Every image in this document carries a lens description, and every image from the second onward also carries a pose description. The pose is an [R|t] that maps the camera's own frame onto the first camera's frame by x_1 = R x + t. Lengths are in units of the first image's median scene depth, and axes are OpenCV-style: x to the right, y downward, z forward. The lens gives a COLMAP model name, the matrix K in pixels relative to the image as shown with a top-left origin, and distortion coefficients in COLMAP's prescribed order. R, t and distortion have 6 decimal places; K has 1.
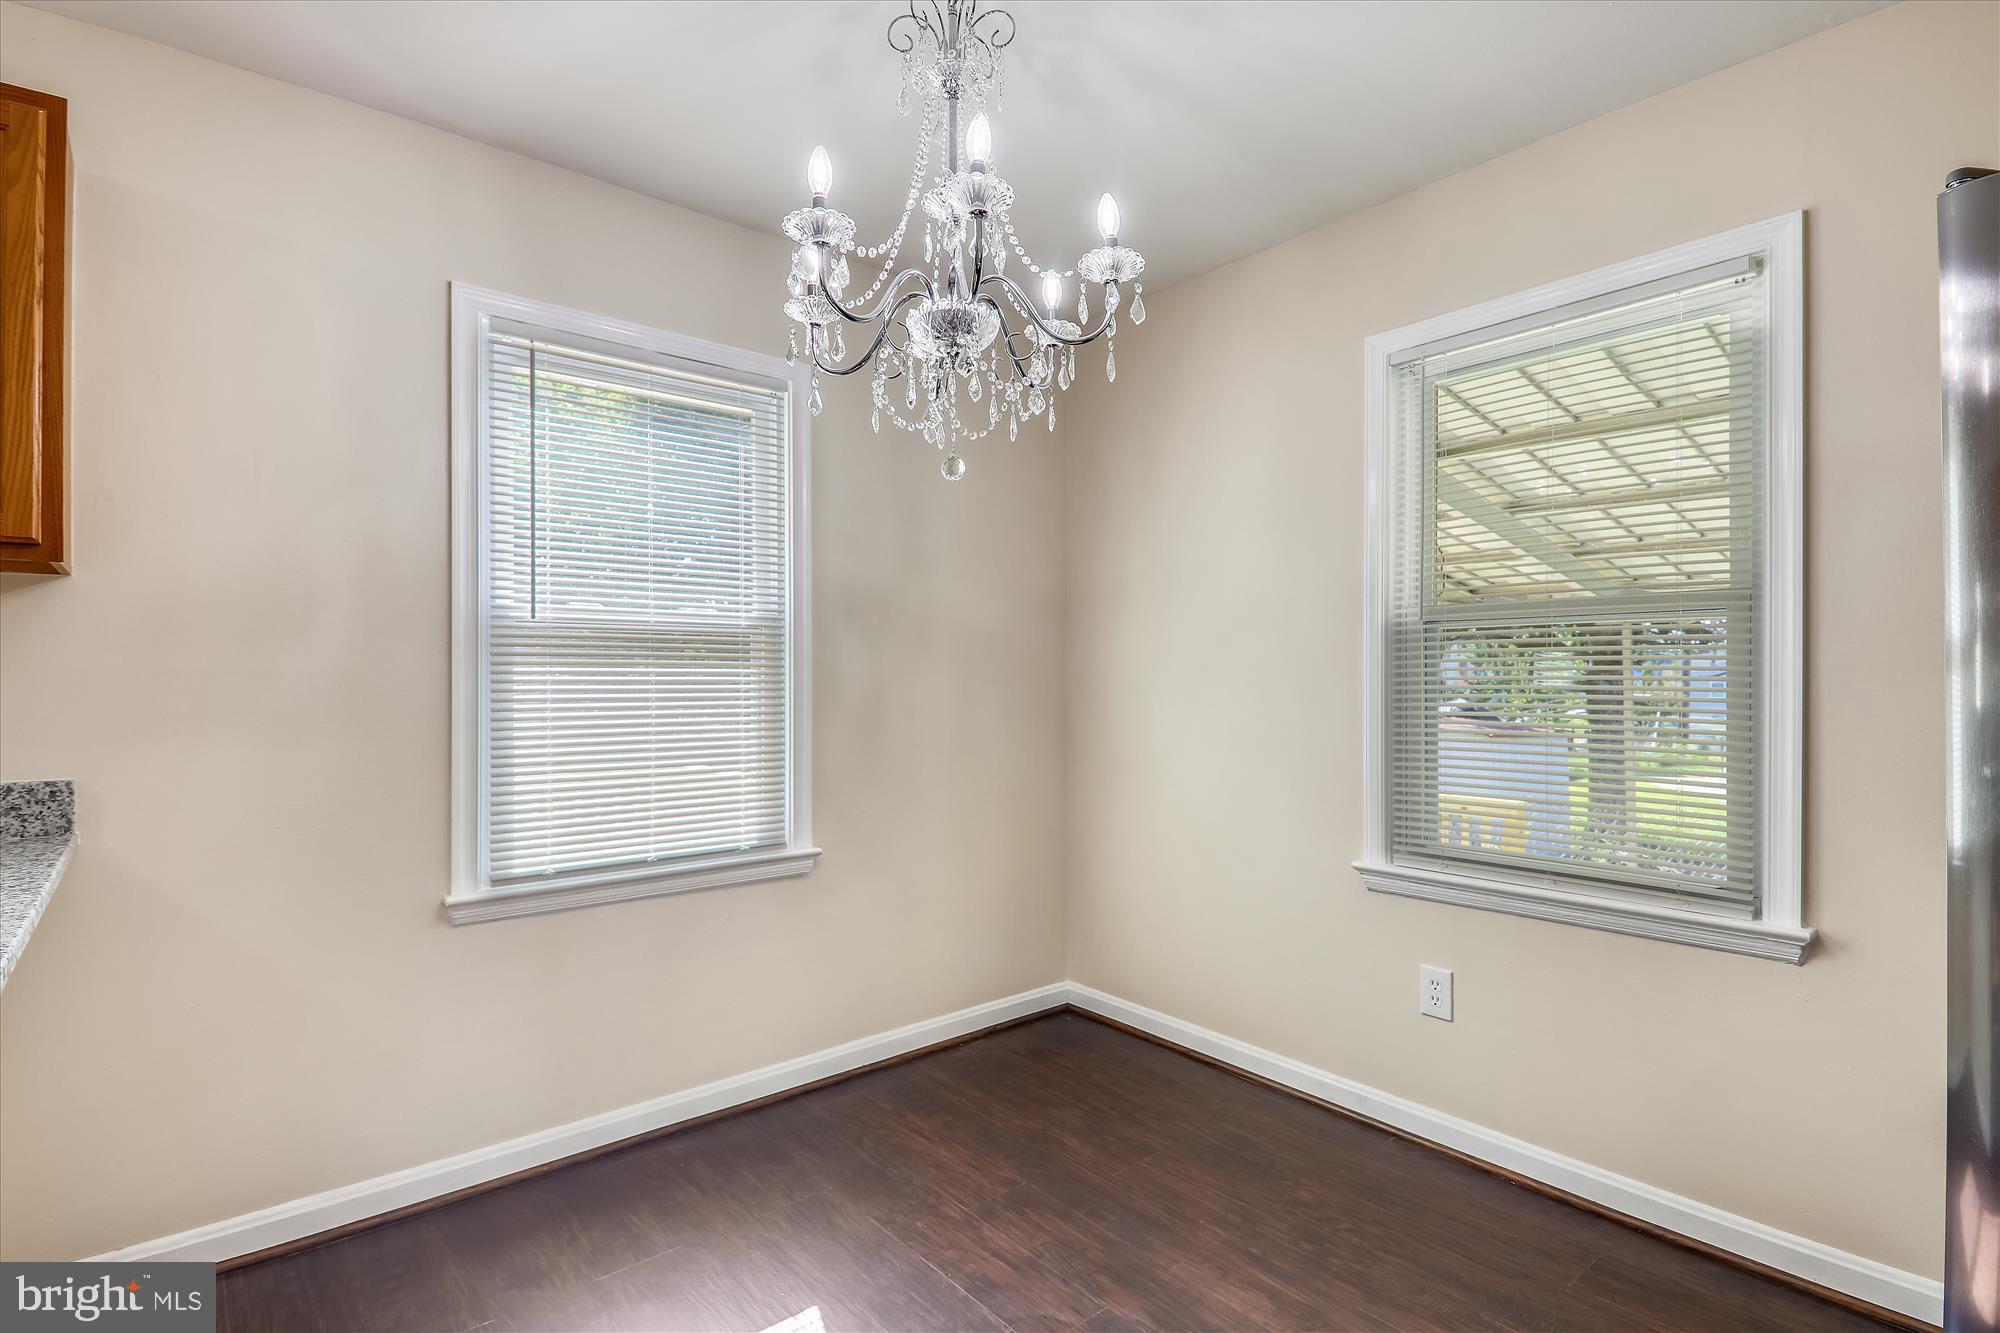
lens RADIAL K [[976.5, 0, 998.3], [0, 976.5, 671.0], [0, 0, 1]] dist [0.054734, -0.038324]
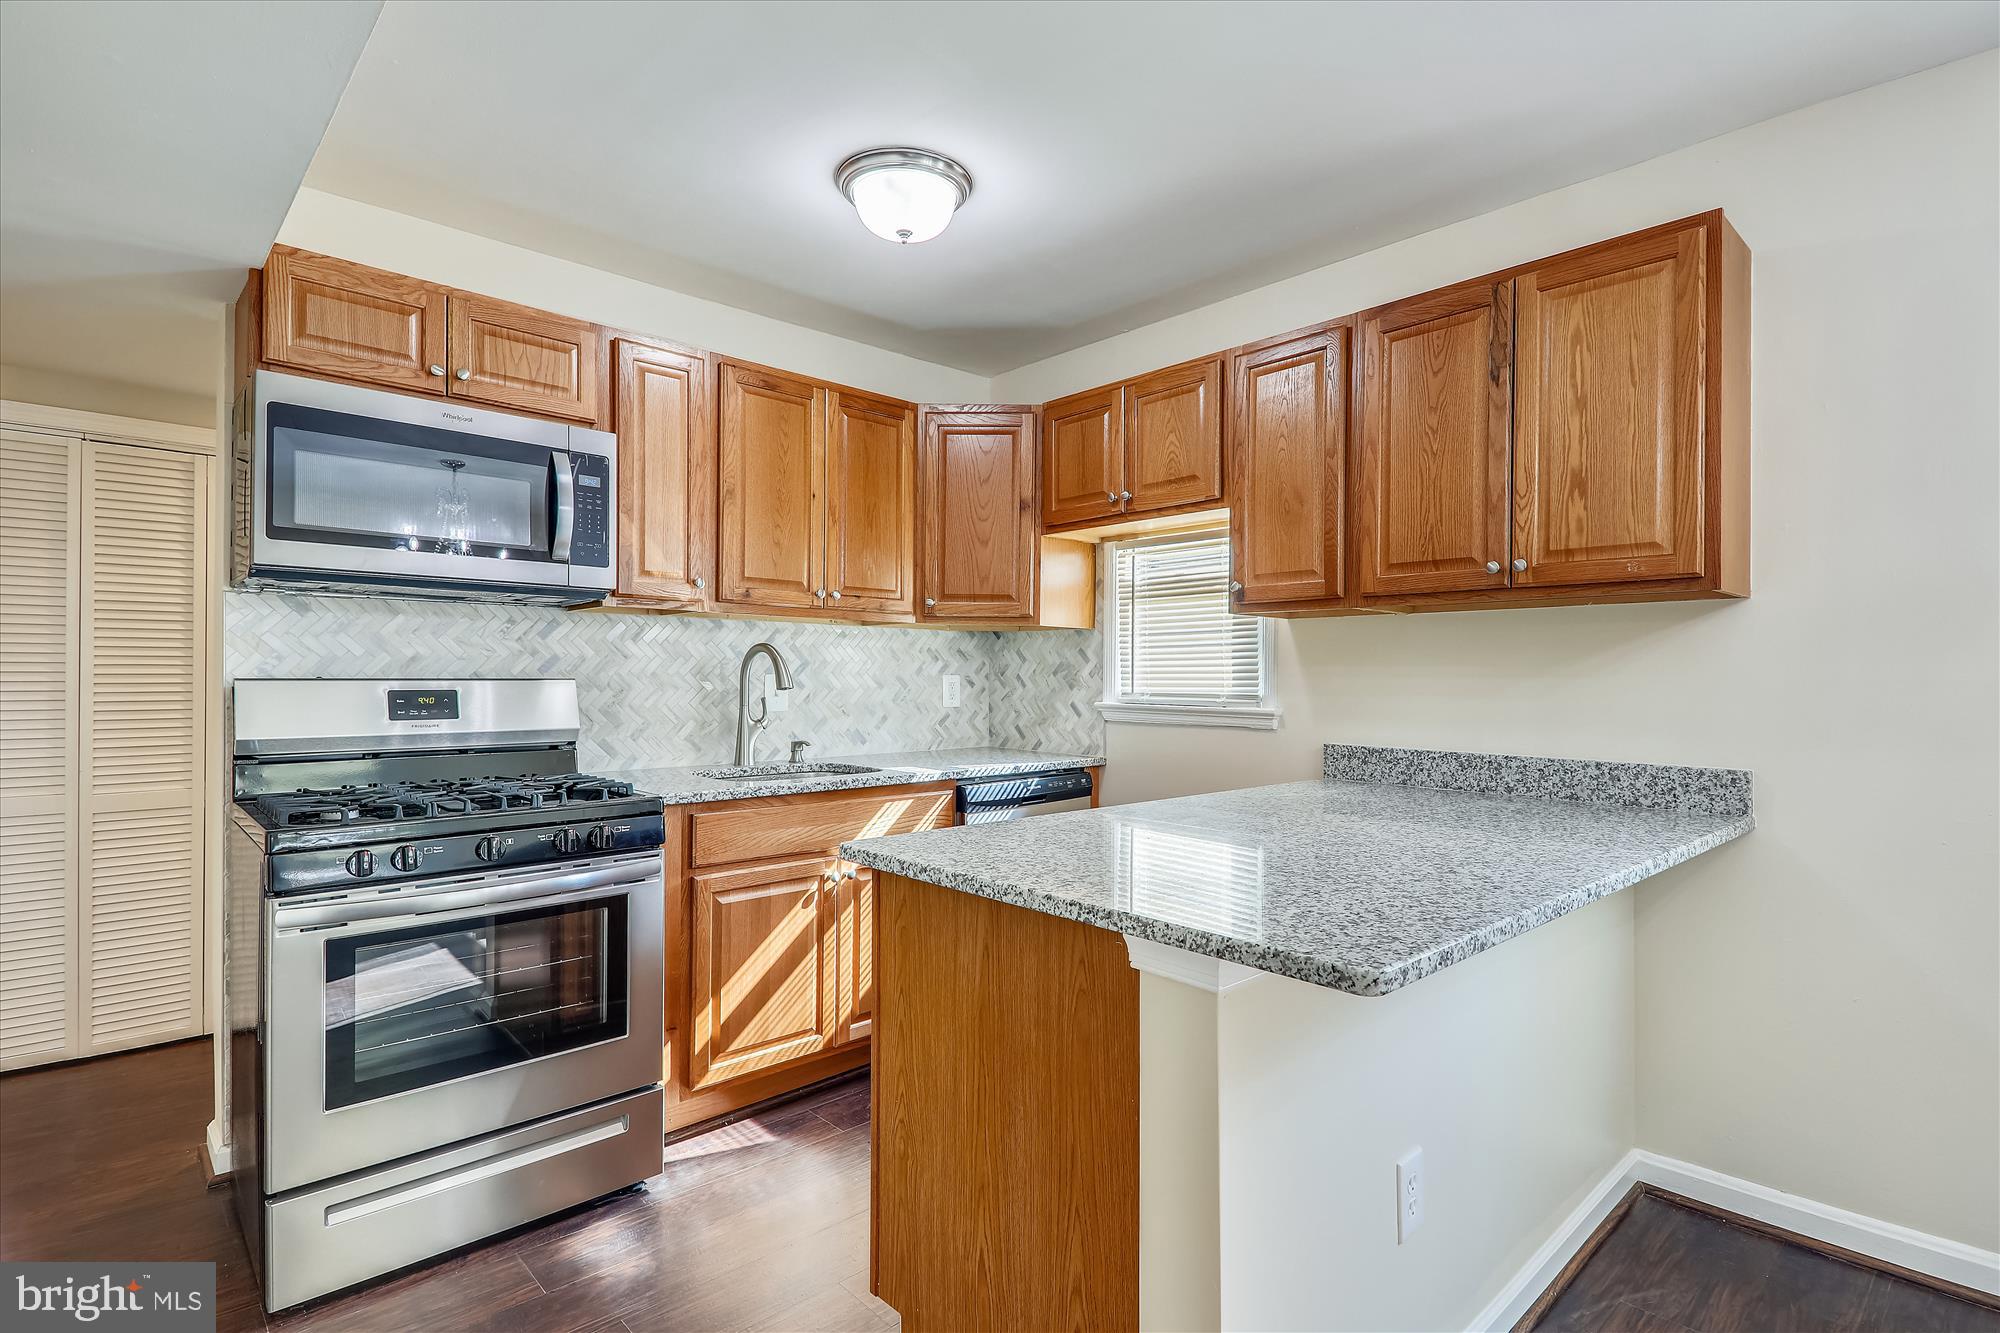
lens RADIAL K [[976.5, 0, 998.3], [0, 976.5, 671.0], [0, 0, 1]] dist [0.054734, -0.038324]
pose [[0.045761, -0.003144, -0.998947, 0.170267], [-0.005834, 0.999977, -0.003415, -0.000085], [0.998935, 0.005984, 0.045742, 0.041858]]
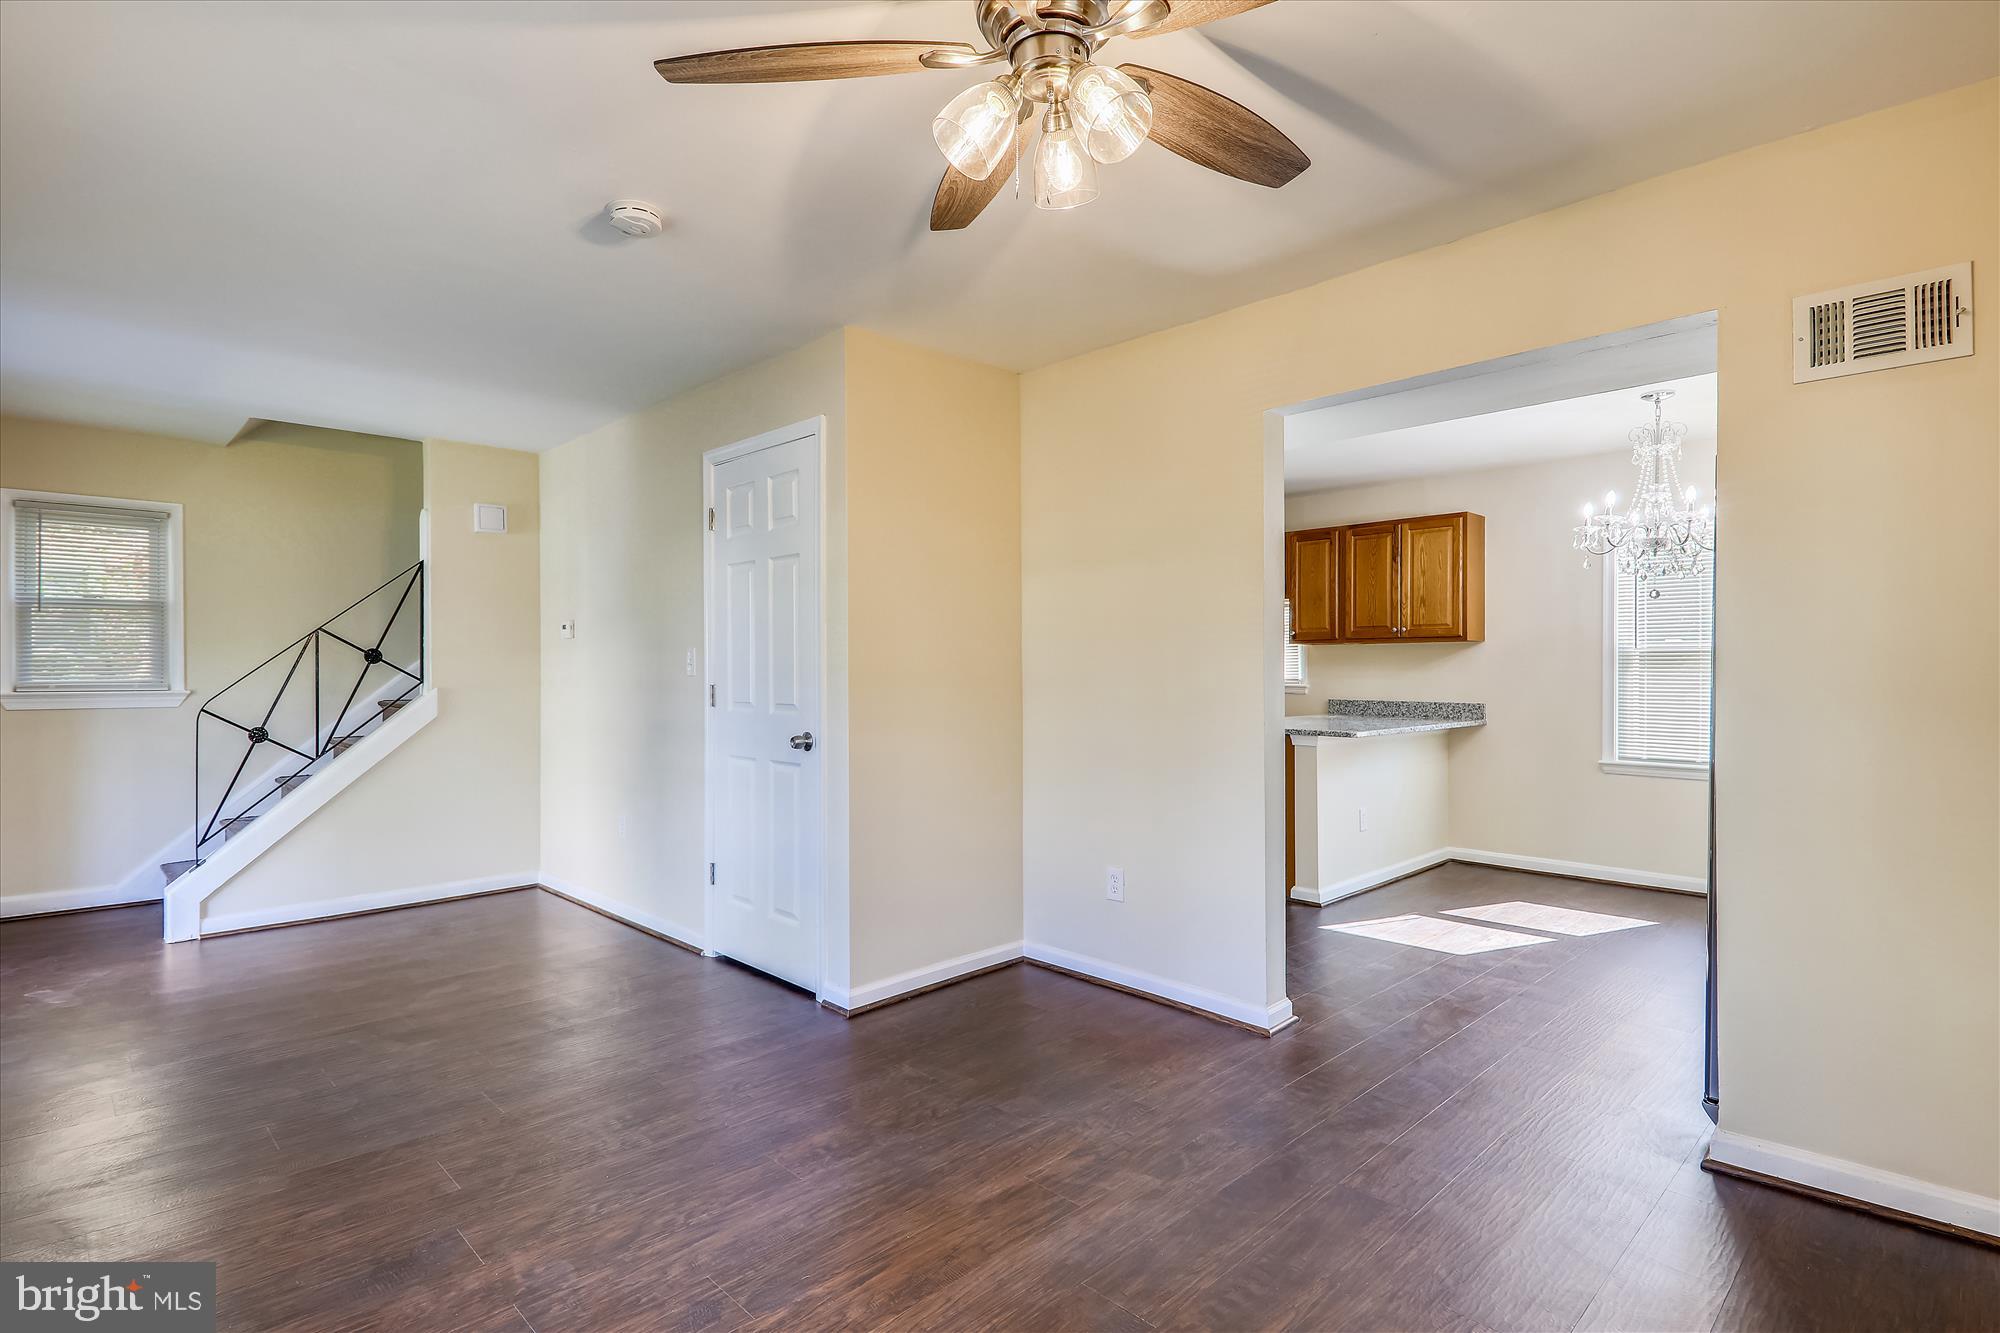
lens RADIAL K [[976.5, 0, 998.3], [0, 976.5, 671.0], [0, 0, 1]] dist [0.054734, -0.038324]
pose [[0.077029, 0.001618, -0.997028, 1.788271], [0.001127, 0.999998, 0.001710, -0.004021], [0.997028, -0.001256, 0.077027, -0.696720]]
